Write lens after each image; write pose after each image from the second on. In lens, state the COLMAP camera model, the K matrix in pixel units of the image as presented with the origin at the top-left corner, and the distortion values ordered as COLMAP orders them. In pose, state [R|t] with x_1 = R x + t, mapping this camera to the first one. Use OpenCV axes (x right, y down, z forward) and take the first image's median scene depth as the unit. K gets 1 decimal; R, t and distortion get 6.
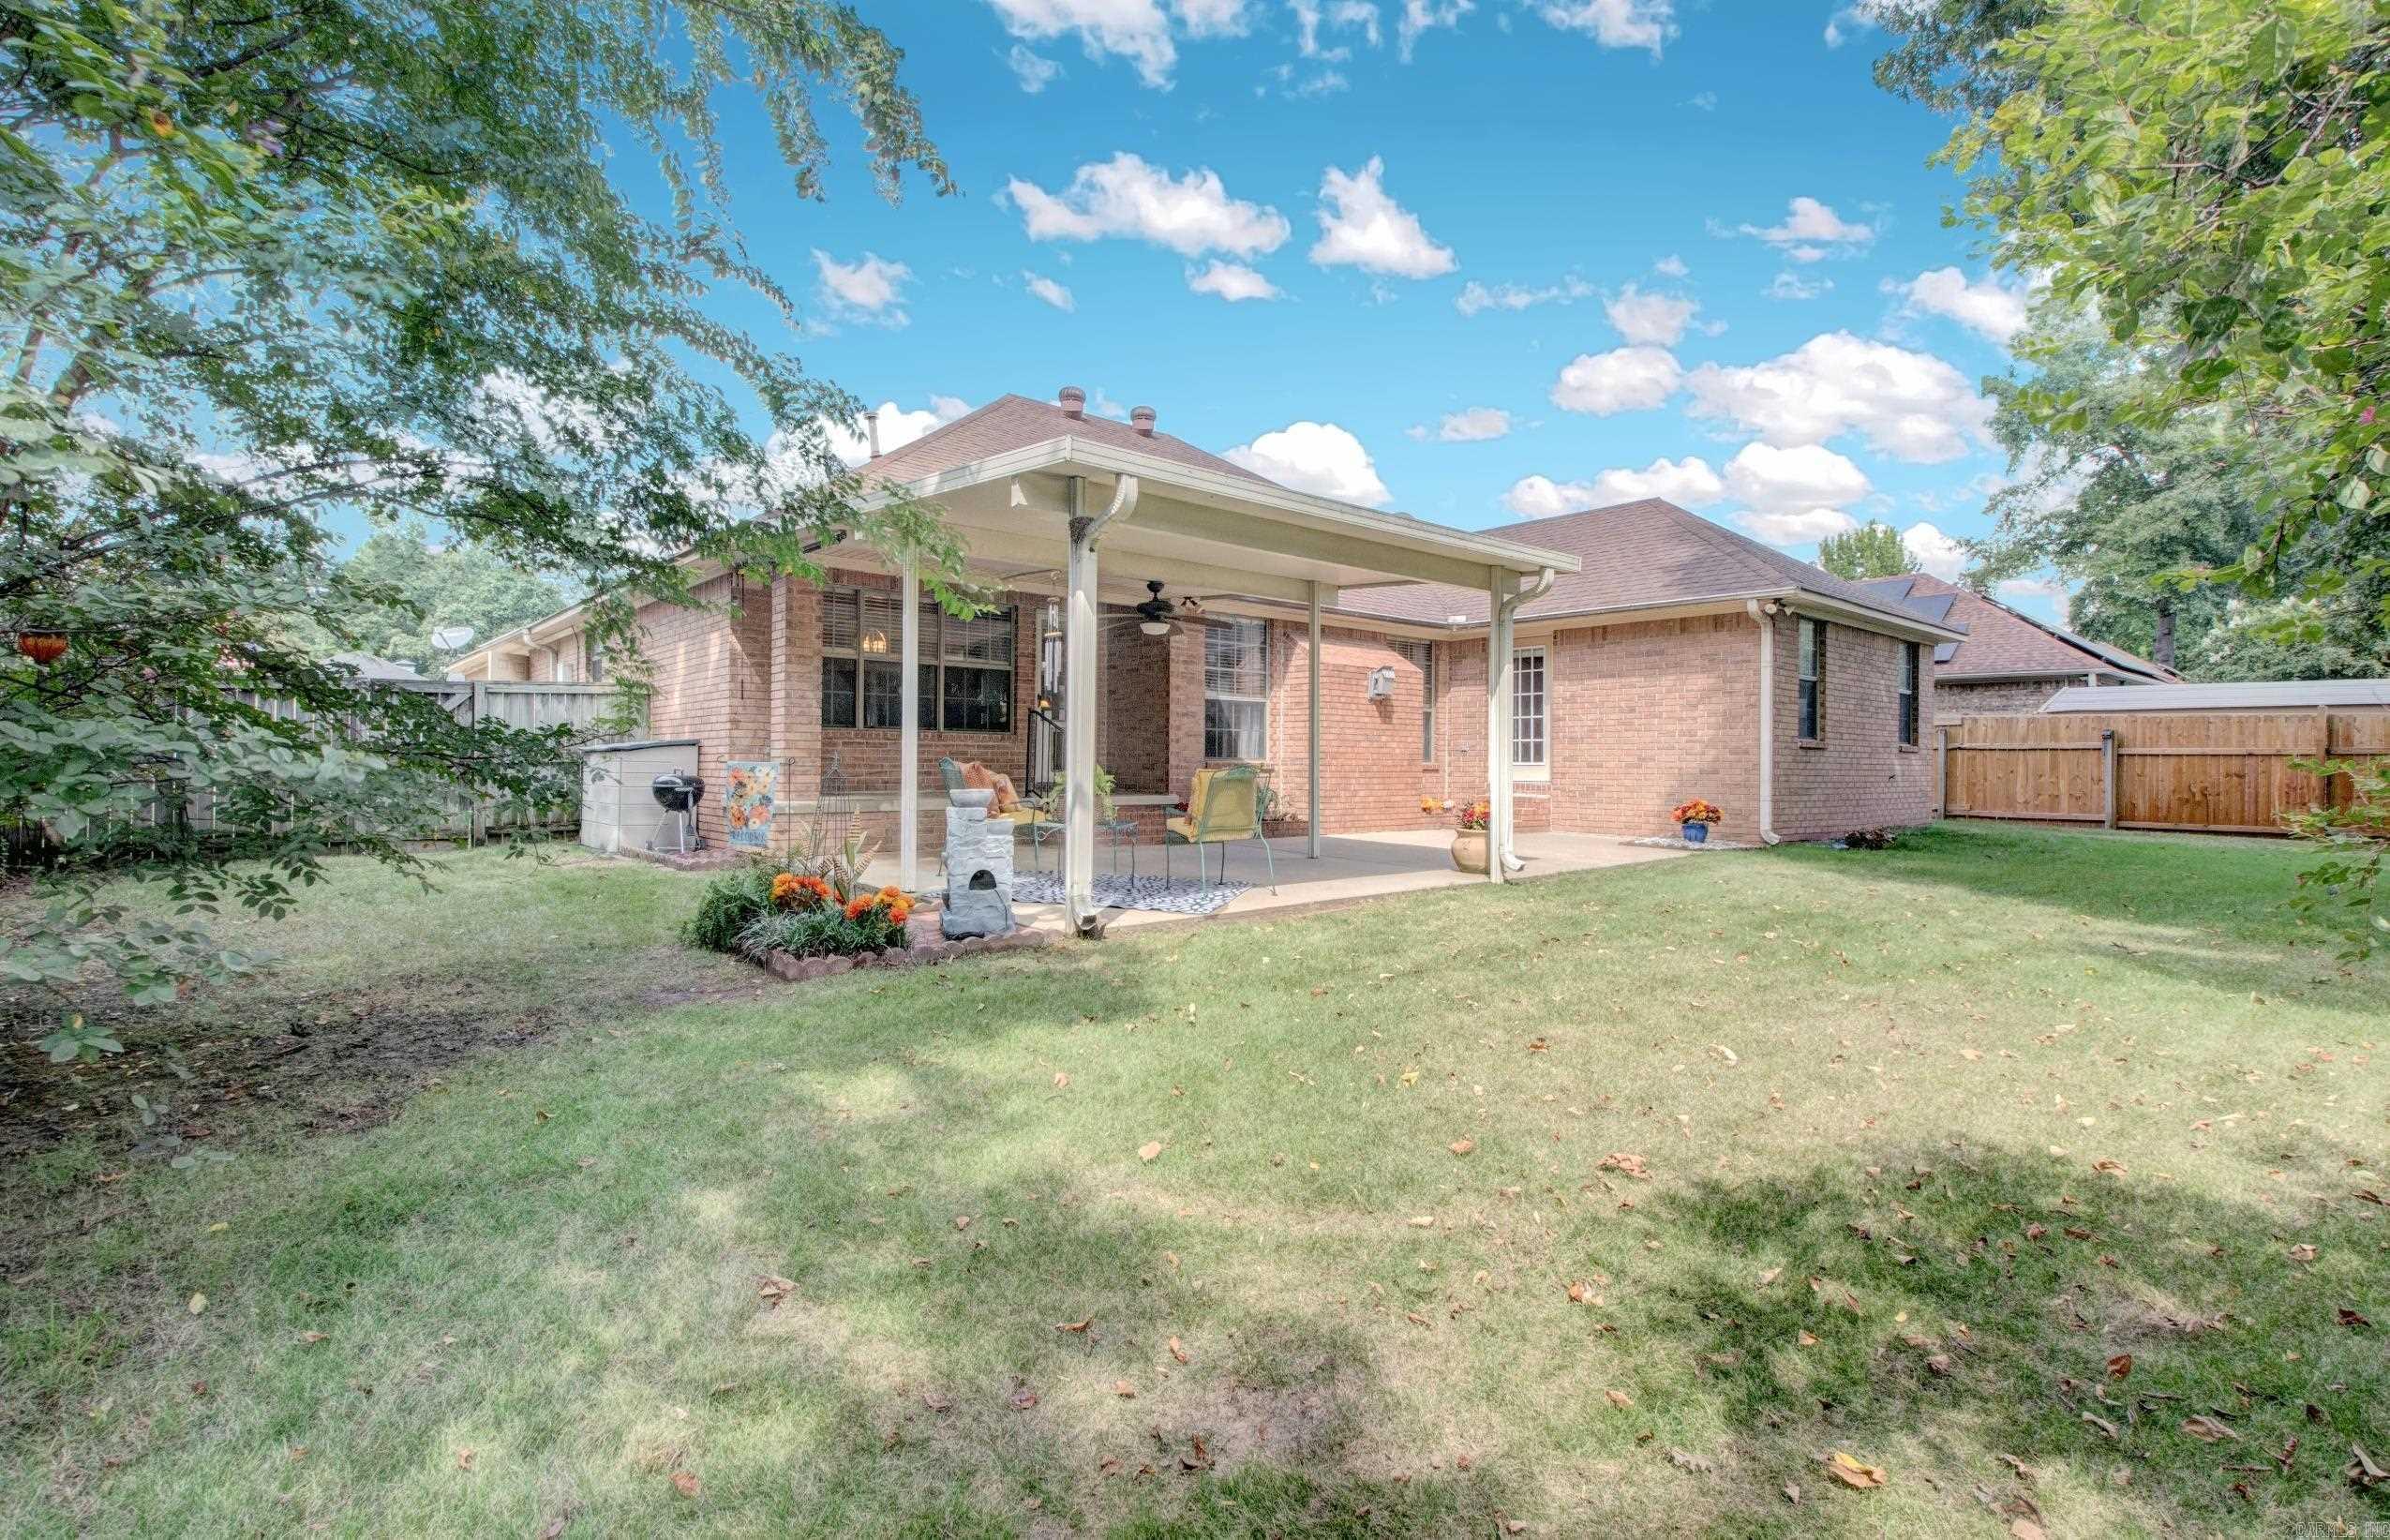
lens RADIAL K [[1111.8, 0, 1168.4], [0, 1111.8, 764.9], [0, 0, 1]] dist [0.003723, -0.024709]
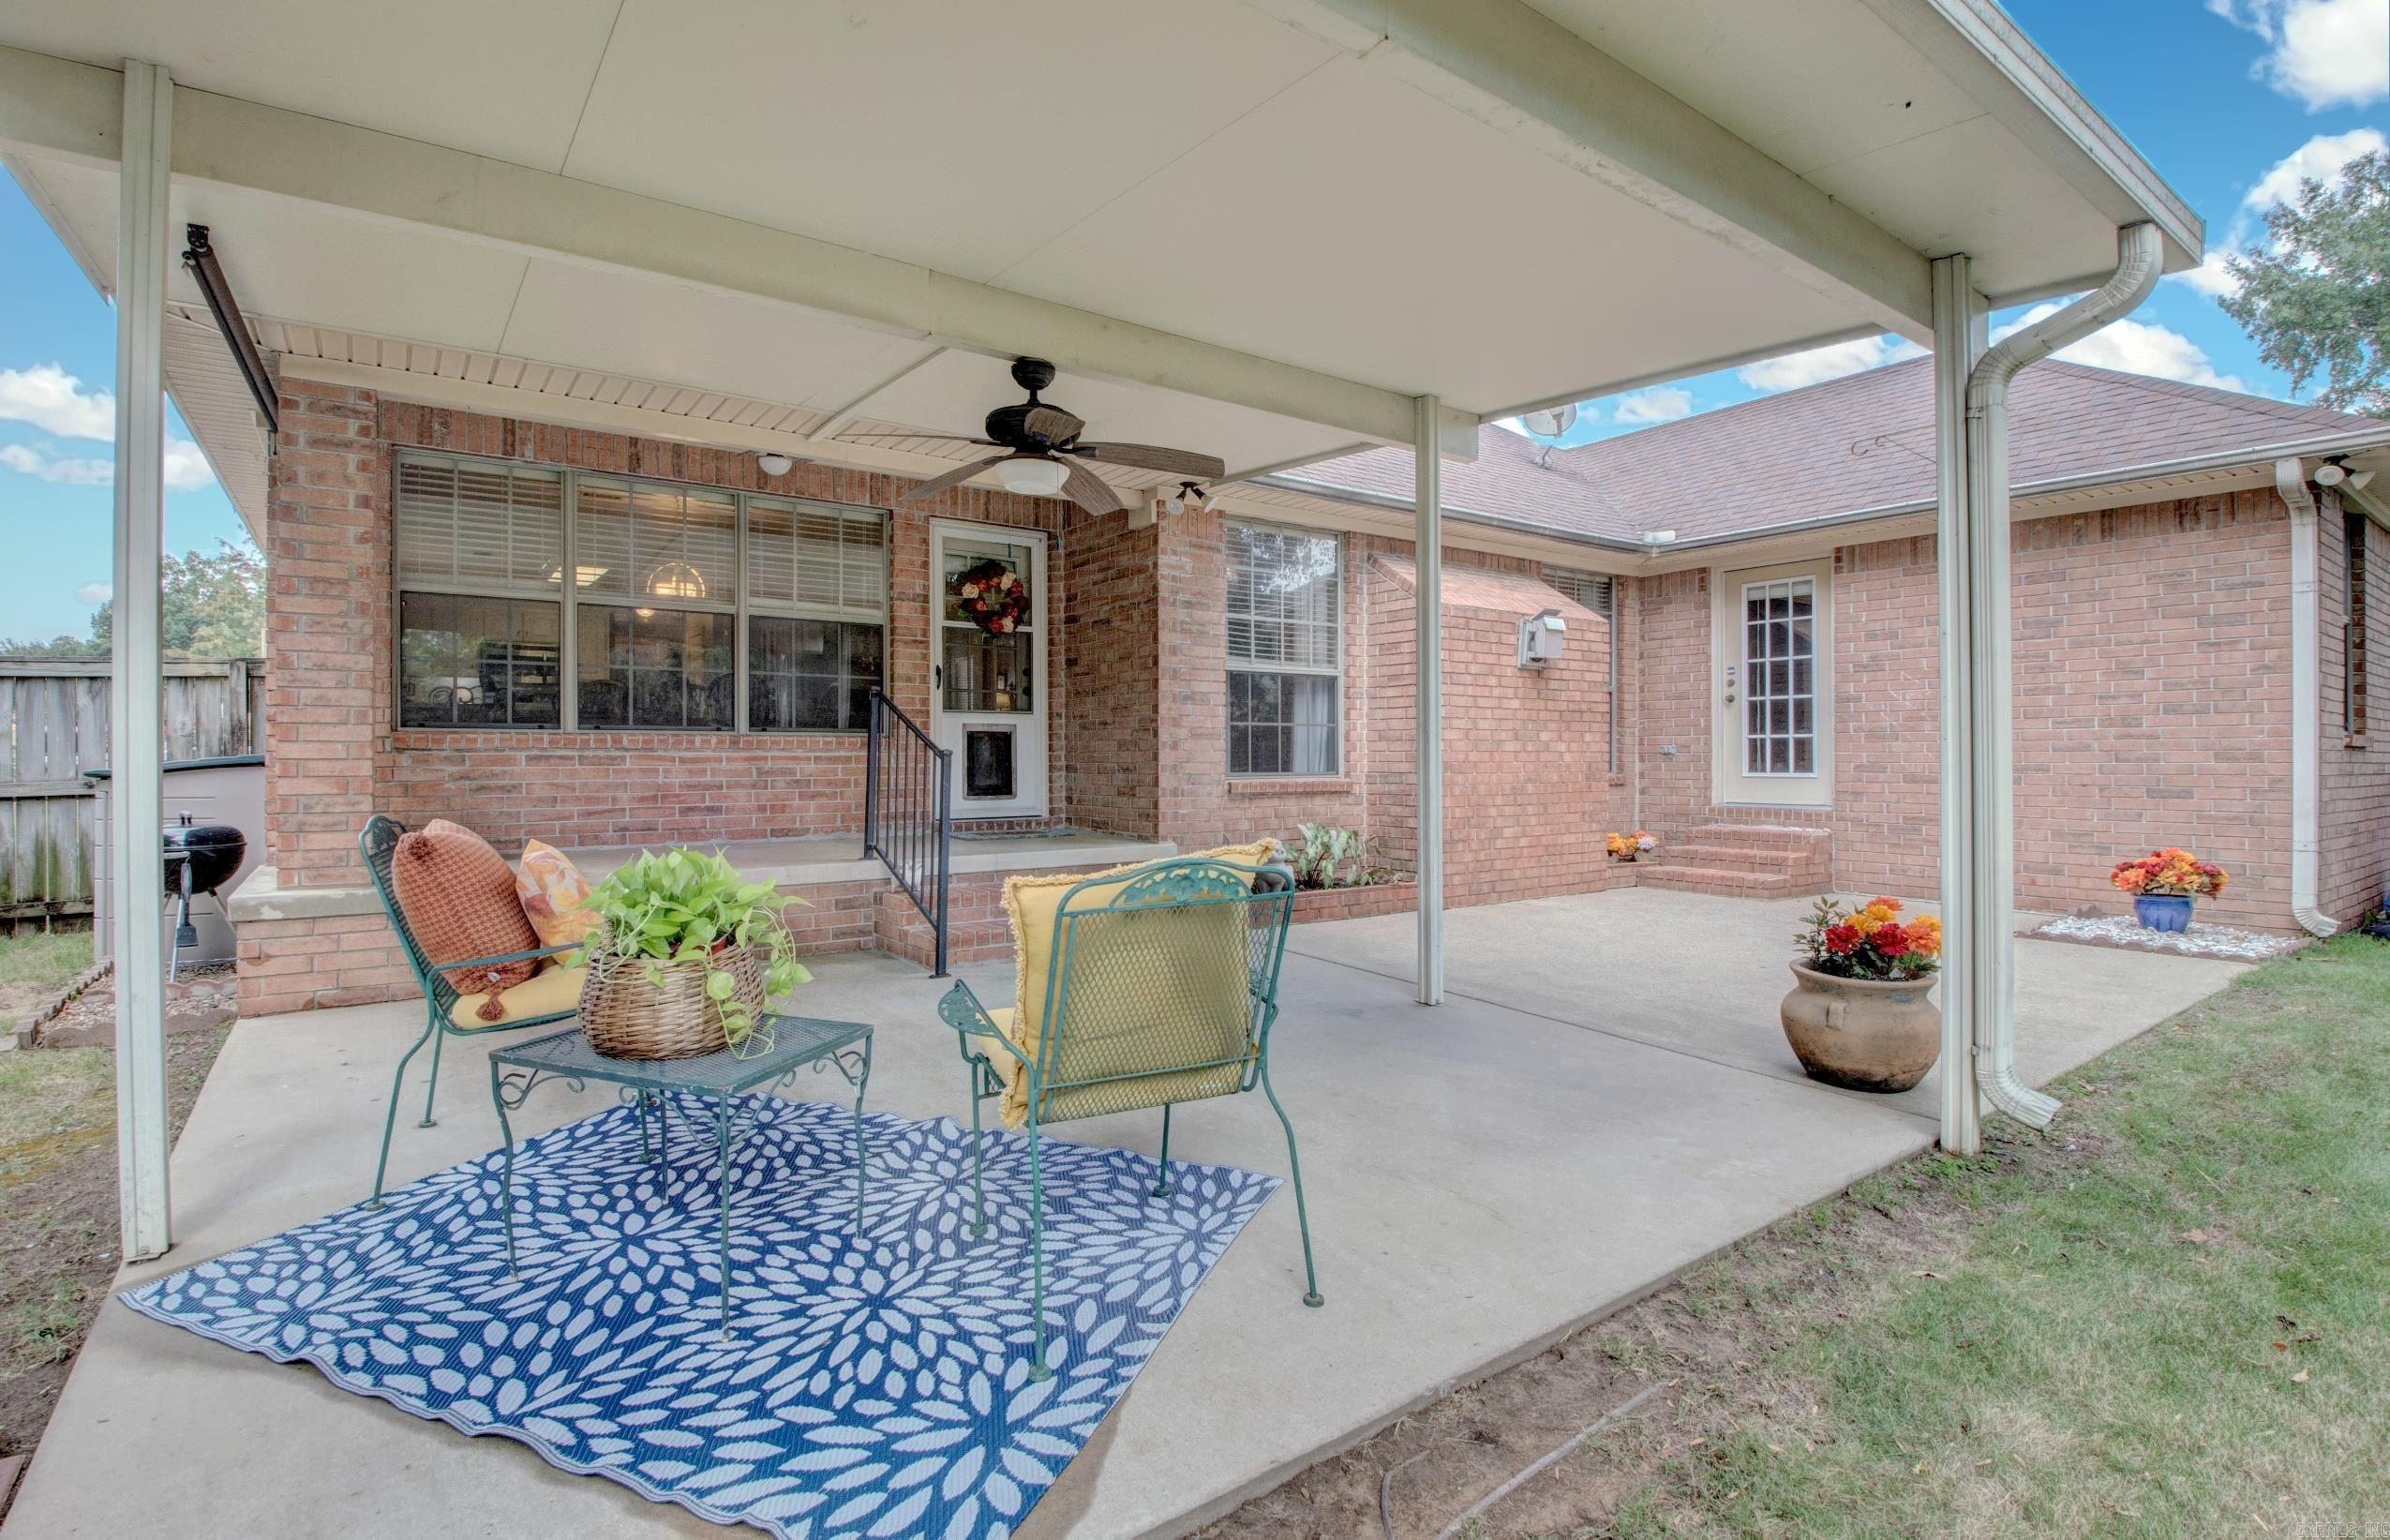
lens RADIAL K [[1115.5, 0, 1181.5], [0, 1115.5, 757.6], [0, 0, 1]] dist [0.044785, -0.066195]
pose [[0.997358, -0.008970, -0.072081, 0.048930], [0.008851, 0.999959, -0.001971, -0.013641], [0.072096, 0.001328, 0.997397, 0.419047]]
